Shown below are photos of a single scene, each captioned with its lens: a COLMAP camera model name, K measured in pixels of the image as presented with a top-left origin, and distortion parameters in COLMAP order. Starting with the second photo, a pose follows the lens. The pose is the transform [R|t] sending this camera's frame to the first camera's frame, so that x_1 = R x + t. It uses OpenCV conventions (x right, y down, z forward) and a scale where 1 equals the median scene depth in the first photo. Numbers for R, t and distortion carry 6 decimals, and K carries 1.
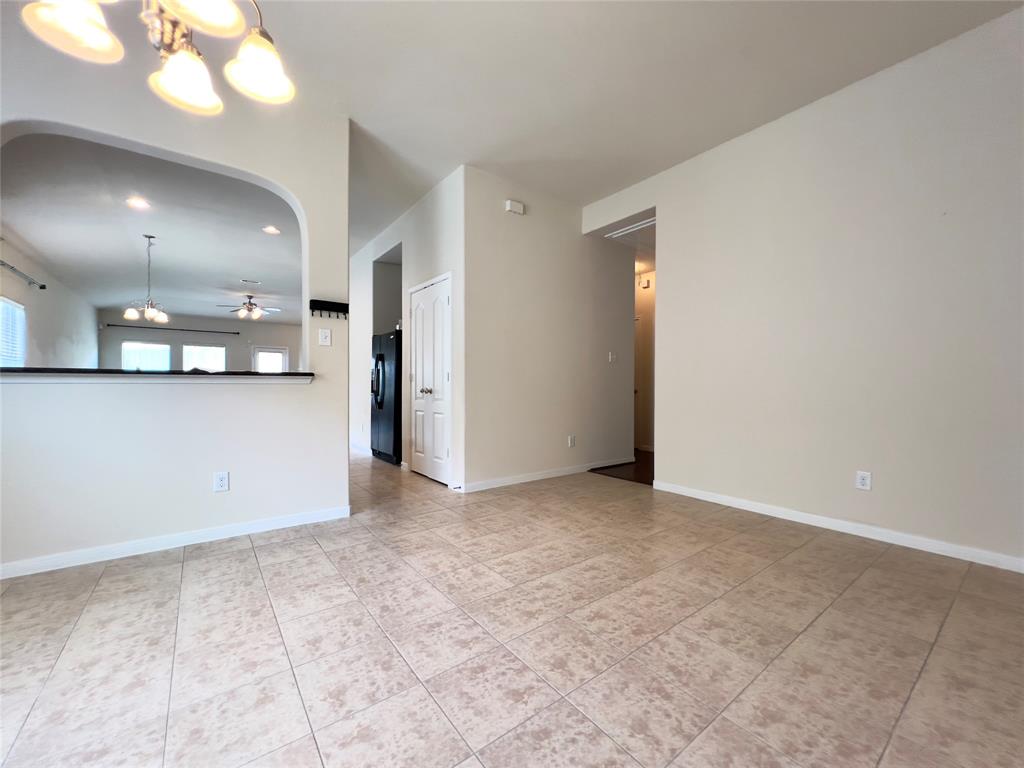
lens RADIAL K [[411.5, 0, 512.0], [0, 411.5, 384.0], [0, 0, 1]] dist [-0.002680, 0.000211]
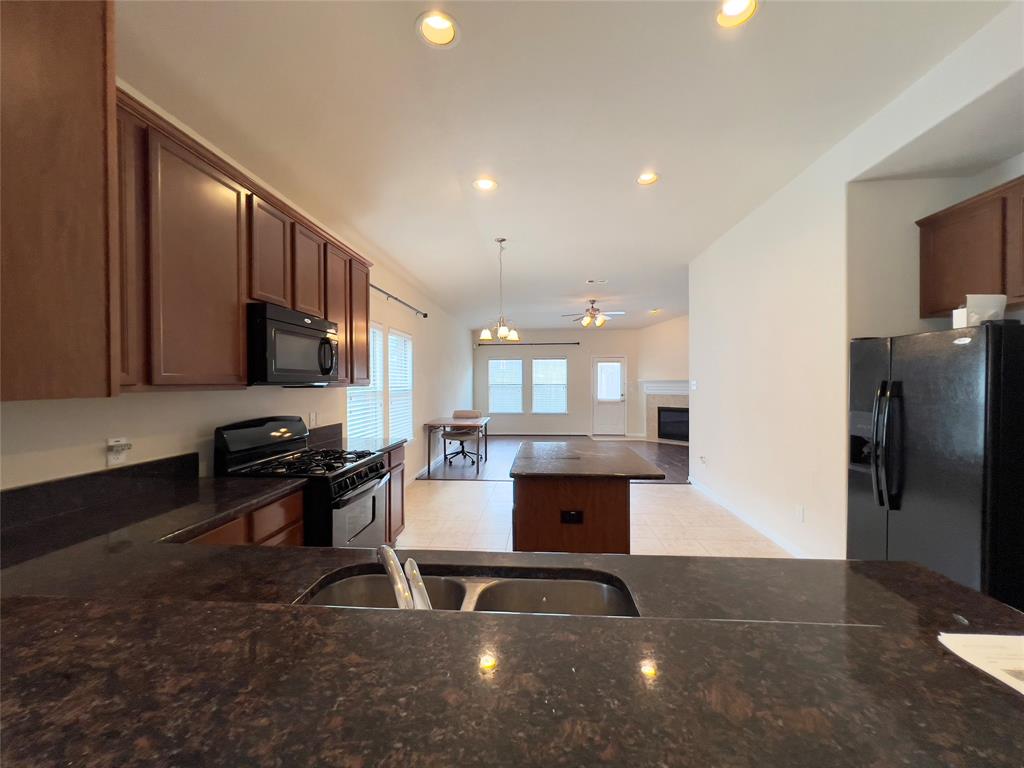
lens RADIAL K [[411.5, 0, 512.0], [0, 411.5, 384.0], [0, 0, 1]] dist [-0.002680, 0.000211]
pose [[0.749605, -0.004514, -0.661870, -0.656971], [0.008955, 0.999954, 0.003321, -0.145096], [0.661825, -0.008416, 0.749611, 0.806182]]
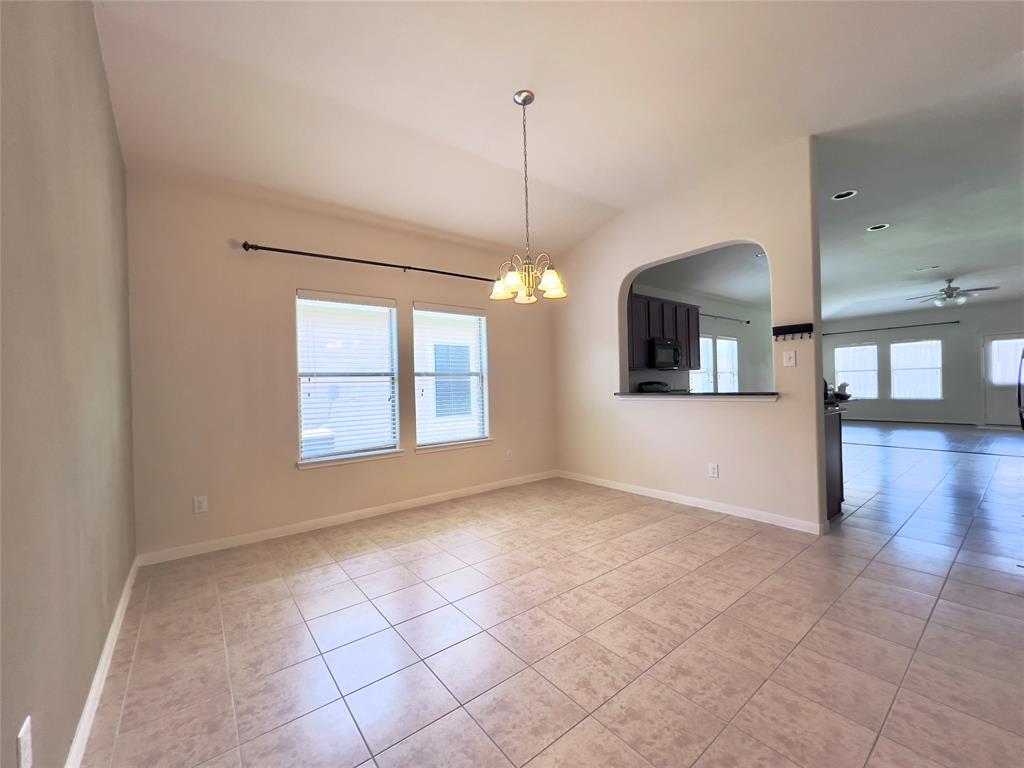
lens RADIAL K [[411.5, 0, 512.0], [0, 411.5, 384.0], [0, 0, 1]] dist [-0.002680, 0.000211]
pose [[0.014136, -0.006207, -0.999881, 0.669376], [0.028182, 0.999586, -0.005806, -0.067562], [0.999503, -0.028097, 0.014305, 0.281369]]
